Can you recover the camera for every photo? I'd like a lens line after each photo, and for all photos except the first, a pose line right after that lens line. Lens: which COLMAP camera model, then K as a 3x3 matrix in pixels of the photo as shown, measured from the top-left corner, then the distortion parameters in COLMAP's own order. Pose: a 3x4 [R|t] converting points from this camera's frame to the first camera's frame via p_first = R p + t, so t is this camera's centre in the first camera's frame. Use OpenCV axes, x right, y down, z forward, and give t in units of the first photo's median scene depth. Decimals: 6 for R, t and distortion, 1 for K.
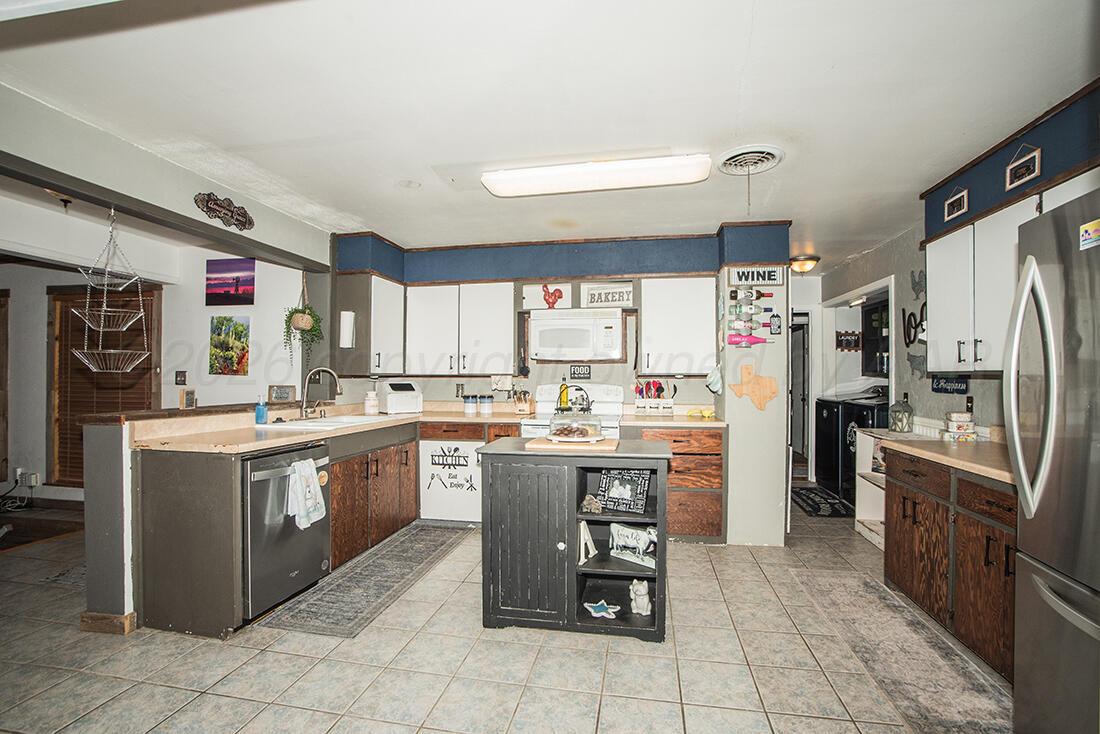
lens RADIAL K [[505.4, 0, 572.2], [0, 505.4, 376.0], [0, 0, 1]] dist [-0.045282, 0.004746]
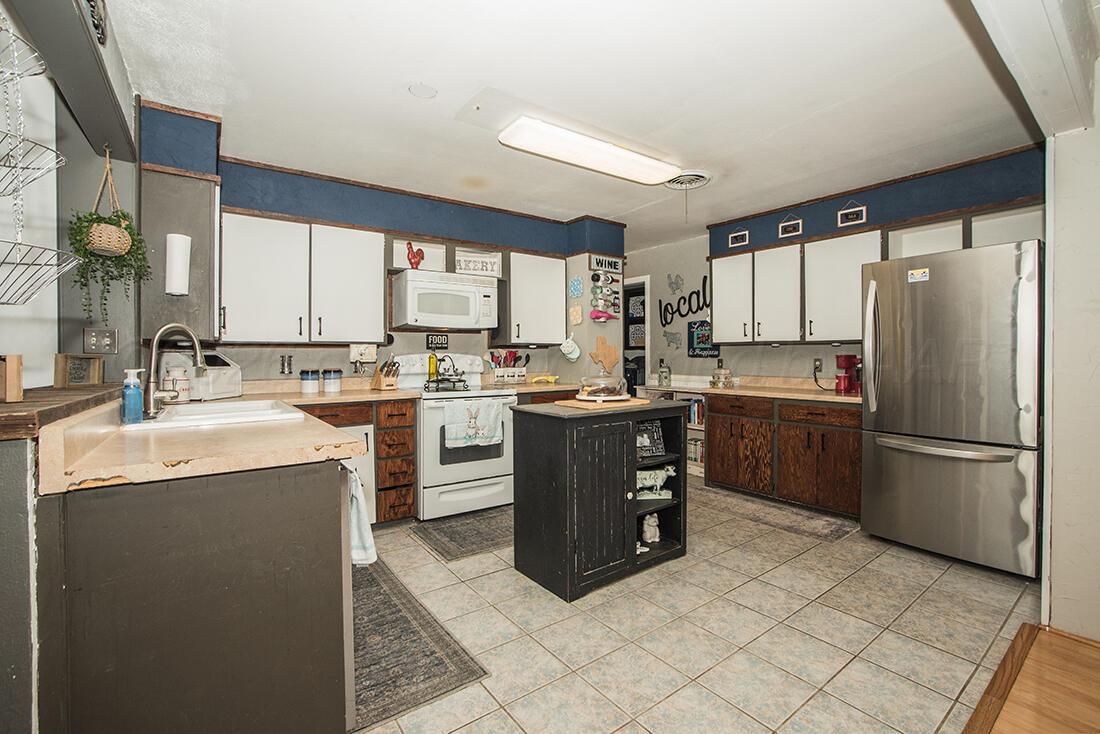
lens RADIAL K [[490.8, 0, 578.3], [0, 490.8, 360.1], [0, 0, 1]] dist [-0.042096, 0.011038]
pose [[0.660761, -0.012986, 0.750484, -0.595883], [0.005960, 0.999910, 0.012054, 0.020690], [-0.750573, -0.003492, 0.660778, 0.260749]]
